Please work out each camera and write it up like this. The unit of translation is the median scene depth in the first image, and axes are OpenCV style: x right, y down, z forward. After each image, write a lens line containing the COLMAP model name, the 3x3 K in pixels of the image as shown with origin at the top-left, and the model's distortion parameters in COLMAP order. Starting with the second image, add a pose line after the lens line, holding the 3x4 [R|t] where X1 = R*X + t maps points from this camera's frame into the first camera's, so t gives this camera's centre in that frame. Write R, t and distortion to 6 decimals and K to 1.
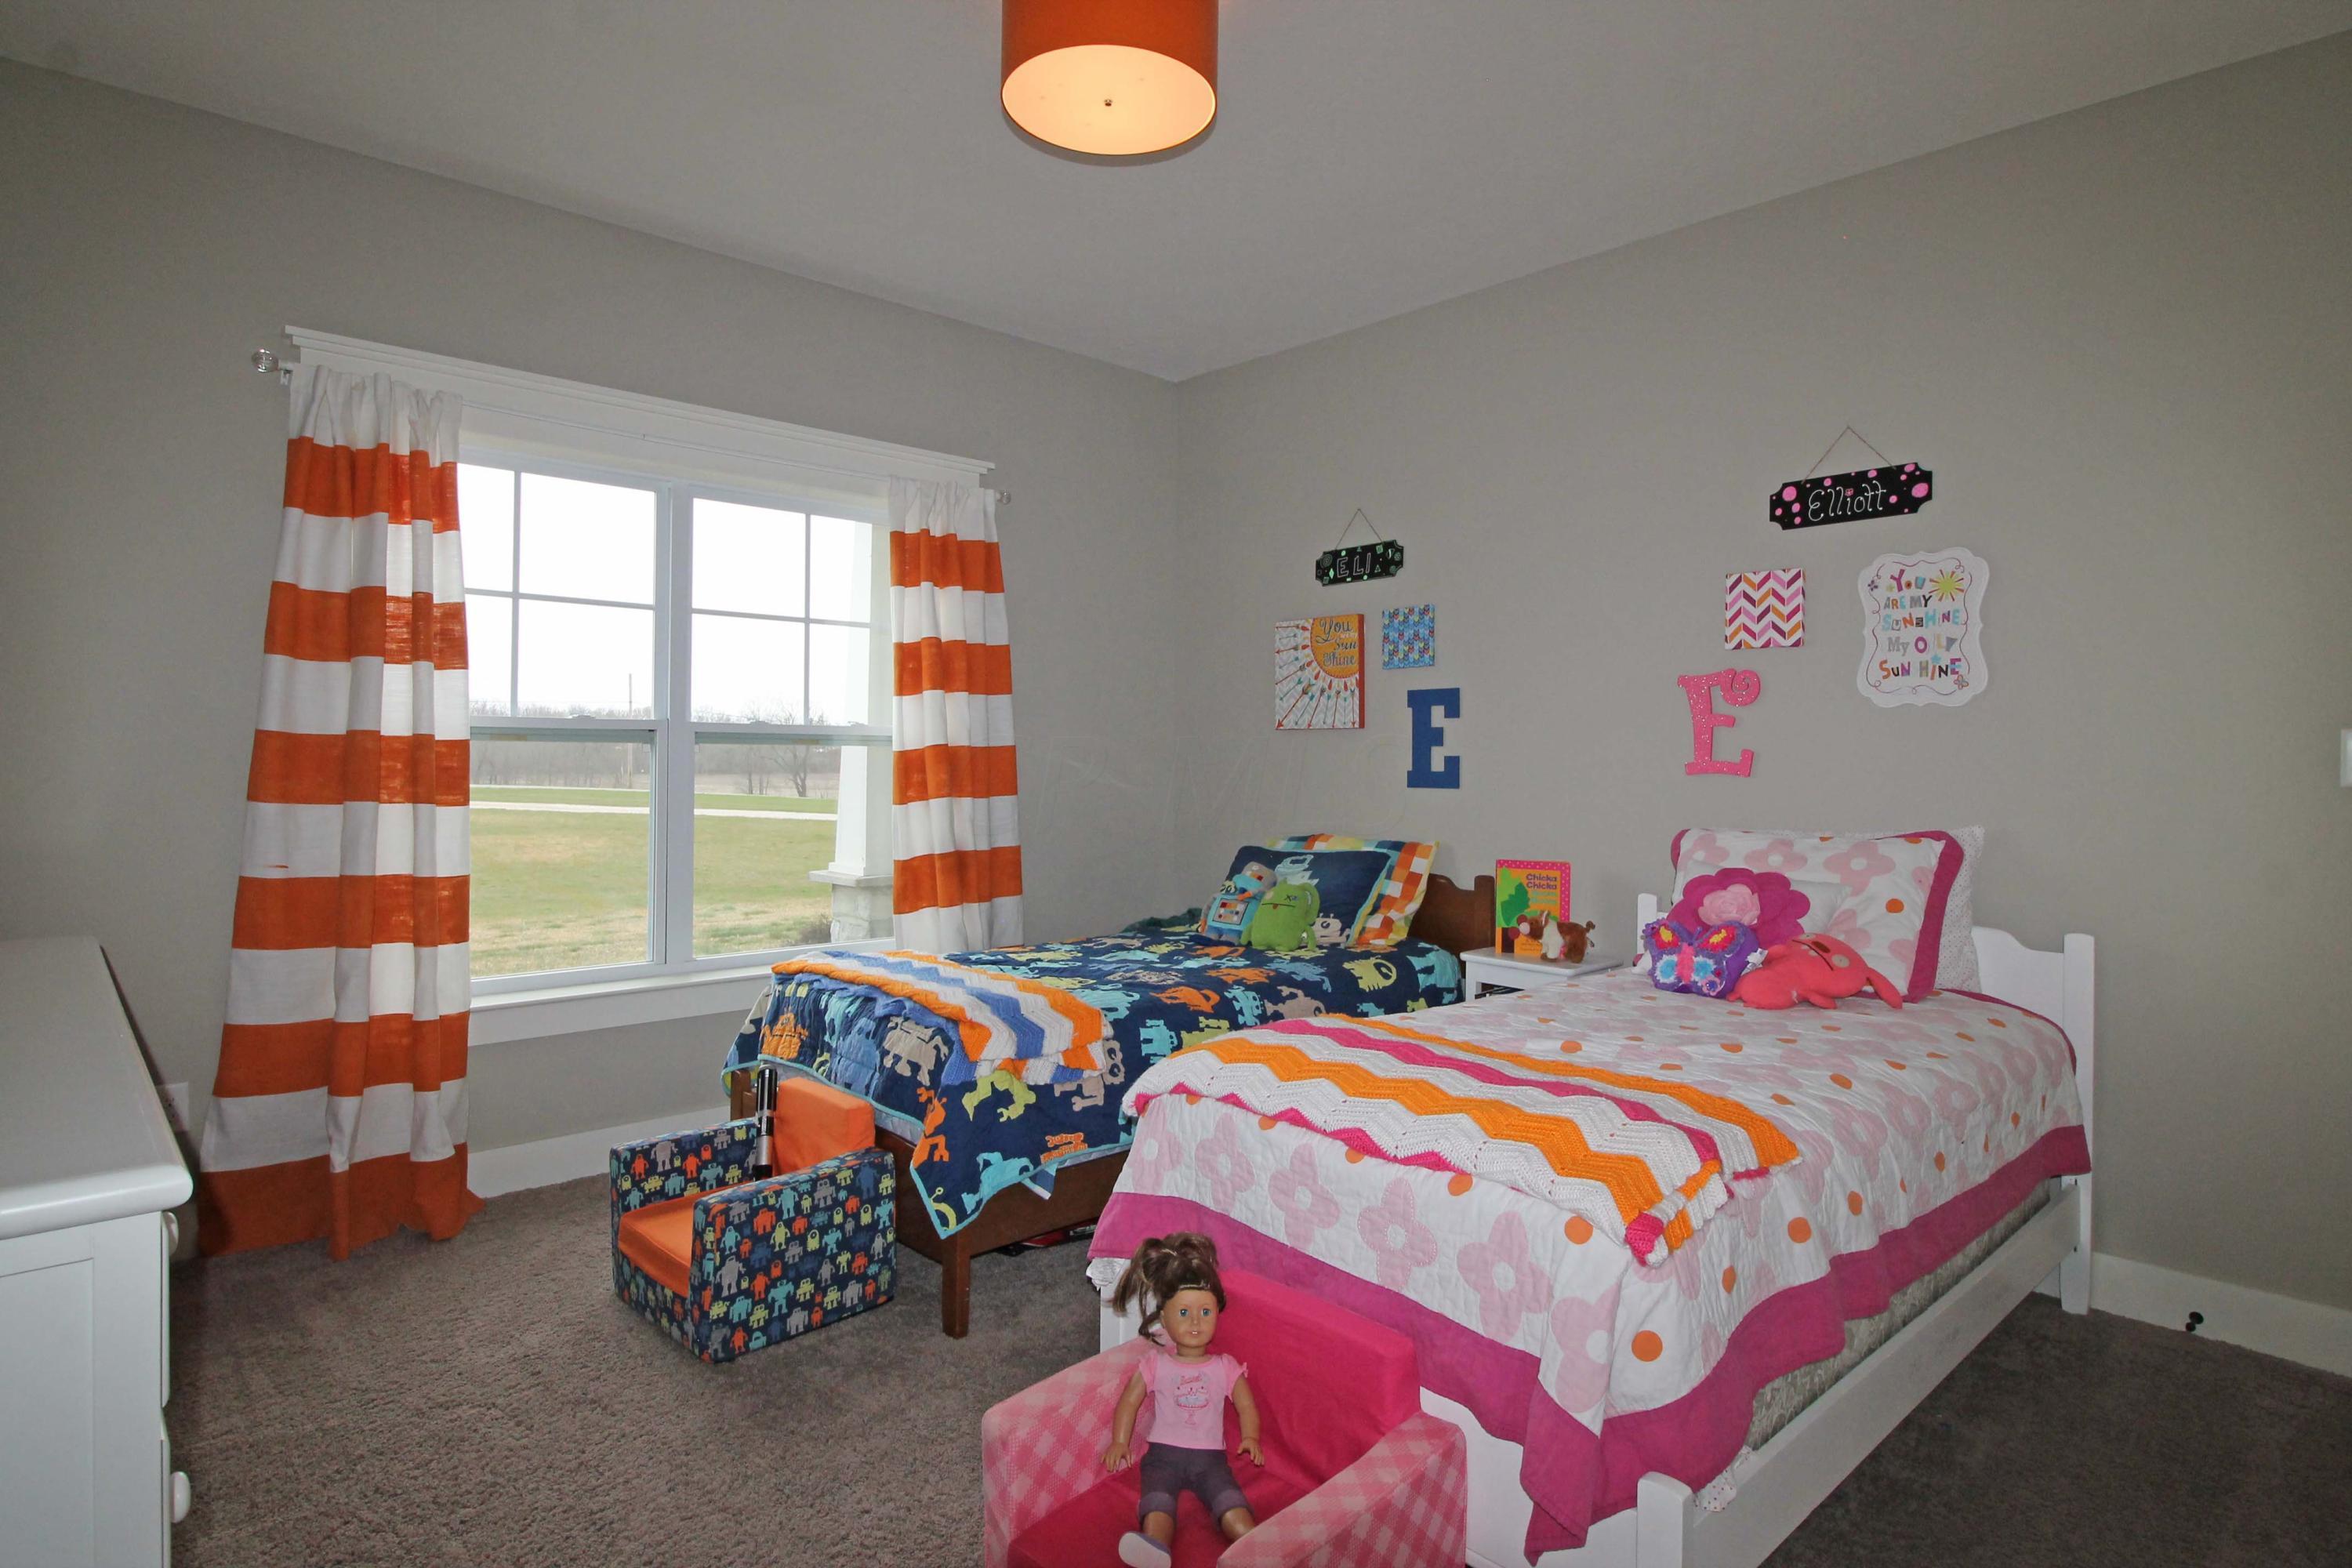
lens RADIAL K [[1274.5, 0, 1168.4], [0, 1274.5, 773.9], [0, 0, 1]] dist [0.005855, -0.013515]
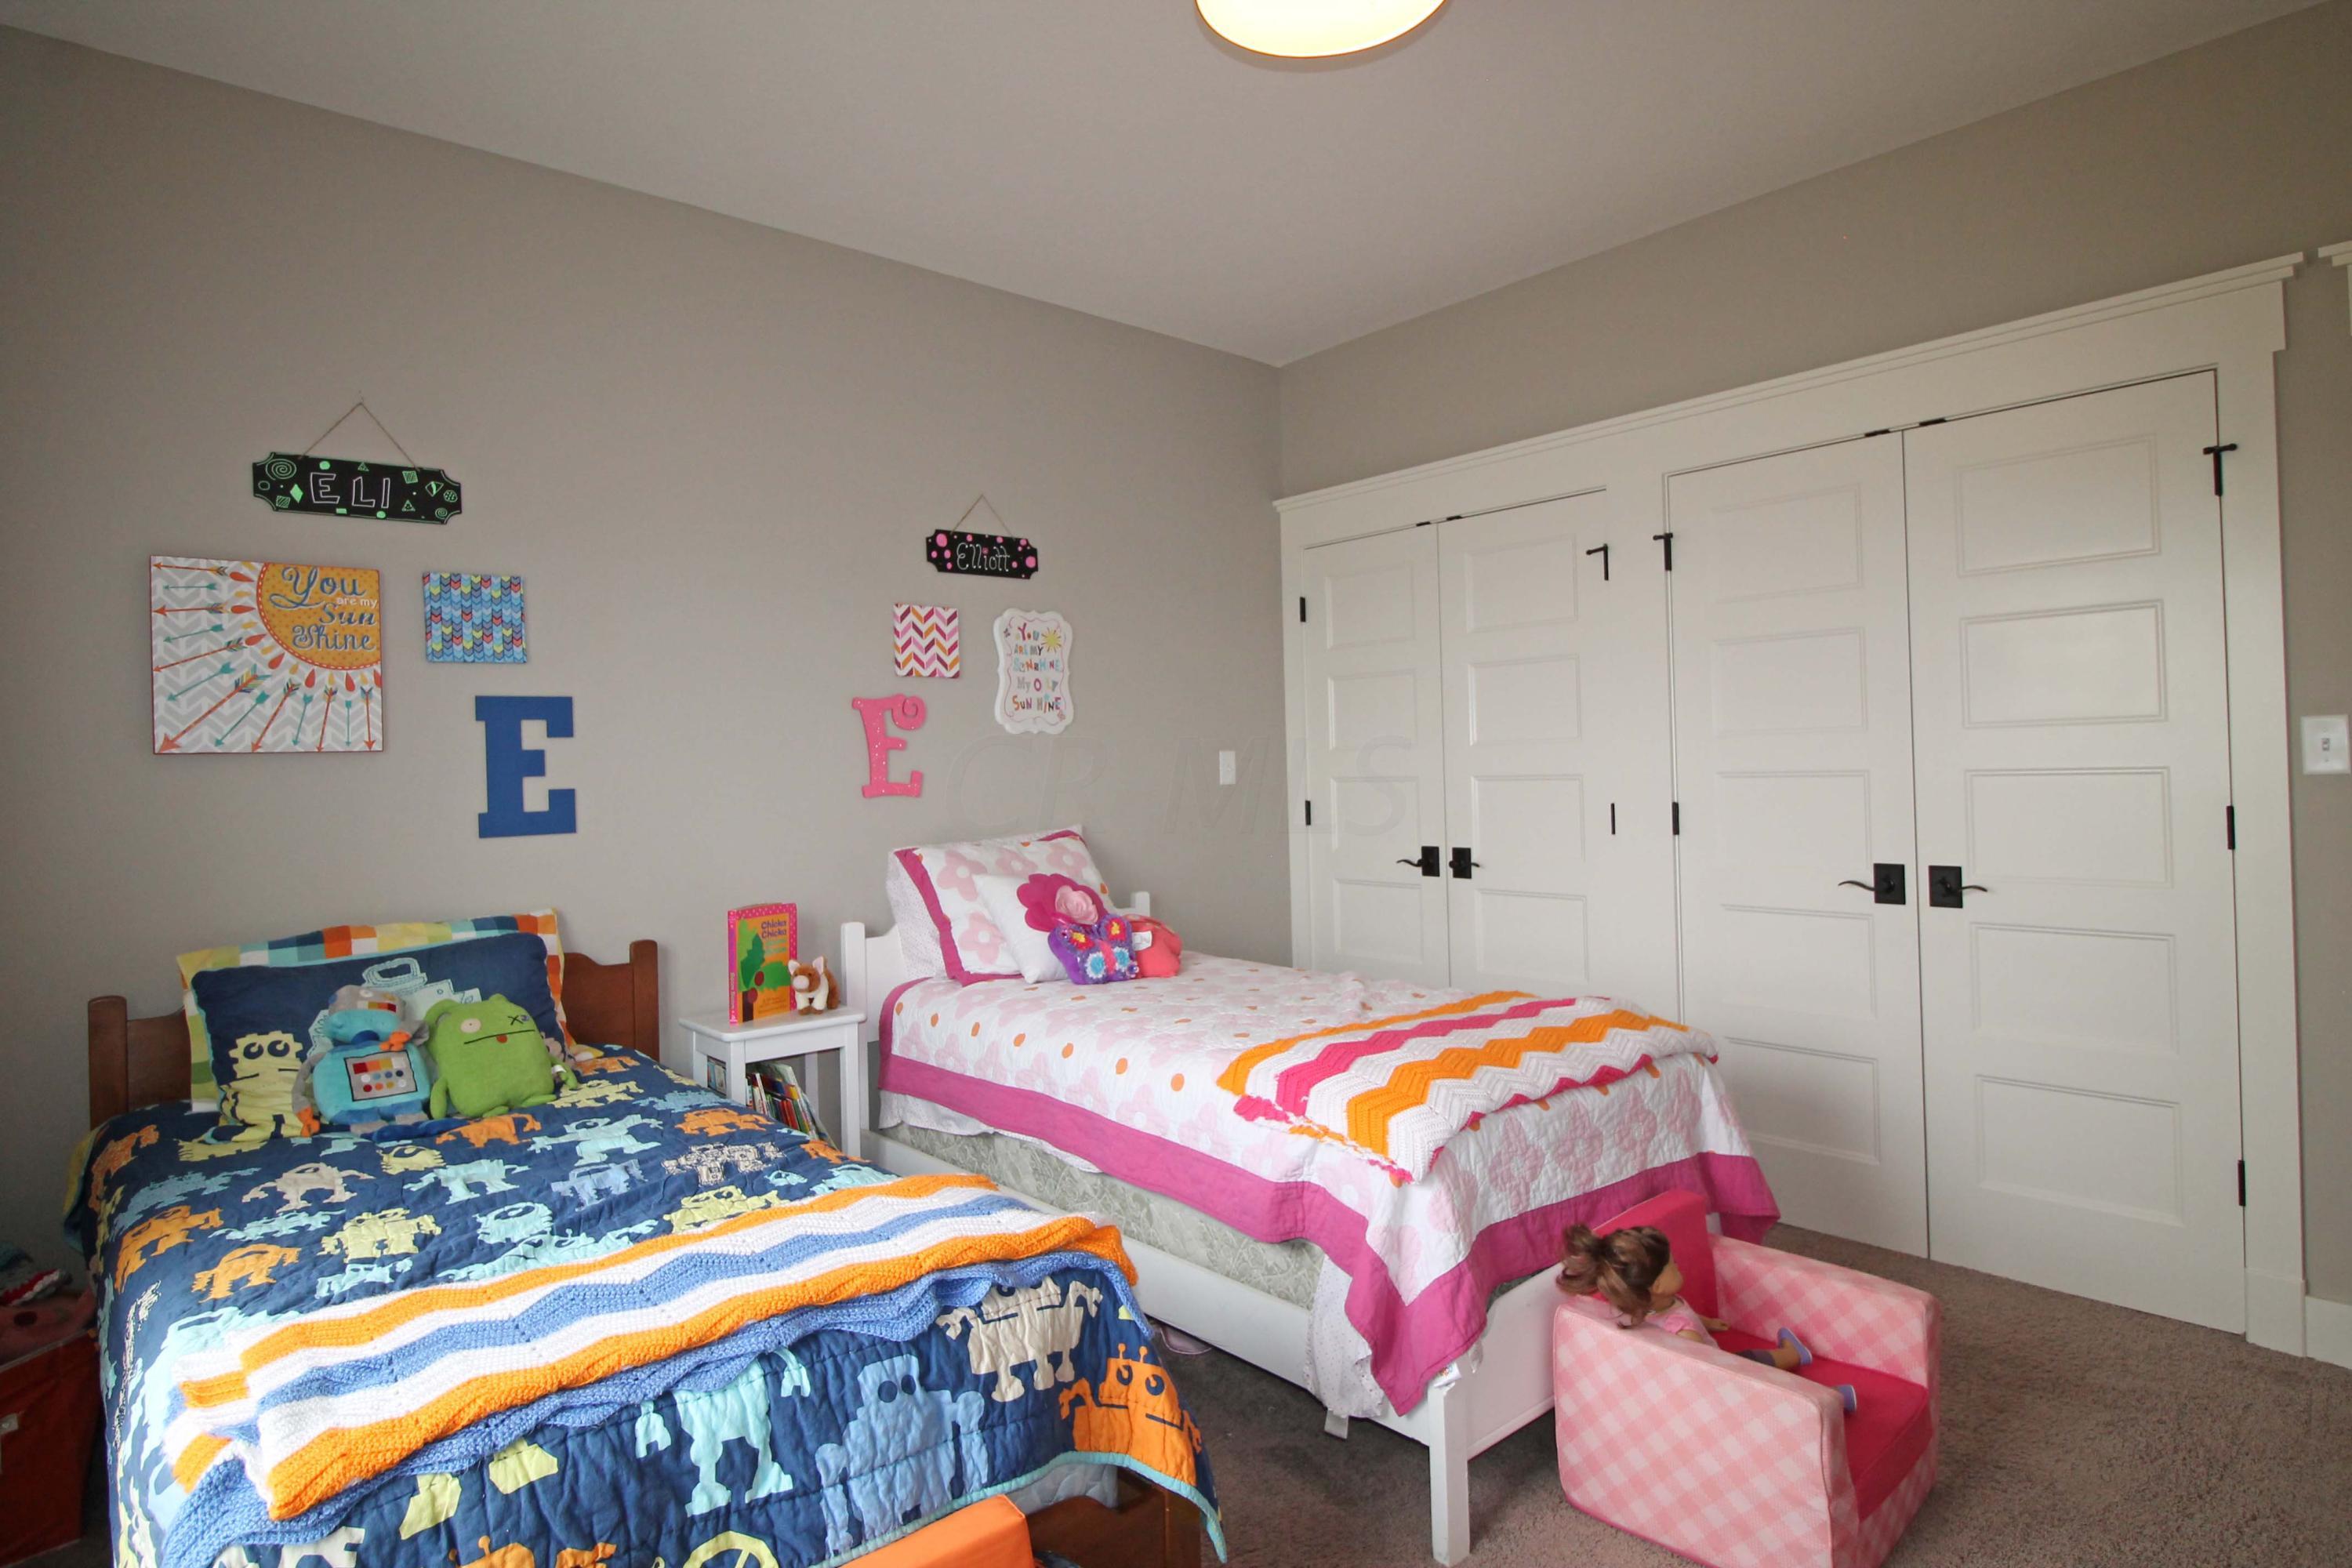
lens RADIAL K [[1274.5, 0, 1167.0], [0, 1274.5, 775.4], [0, 0, 1]] dist [0.005855, -0.013515]
pose [[0.028959, -0.013165, 0.999494, -0.612969], [0.041149, 0.999081, 0.011968, -0.019990], [-0.998733, 0.040781, 0.029474, 0.770835]]
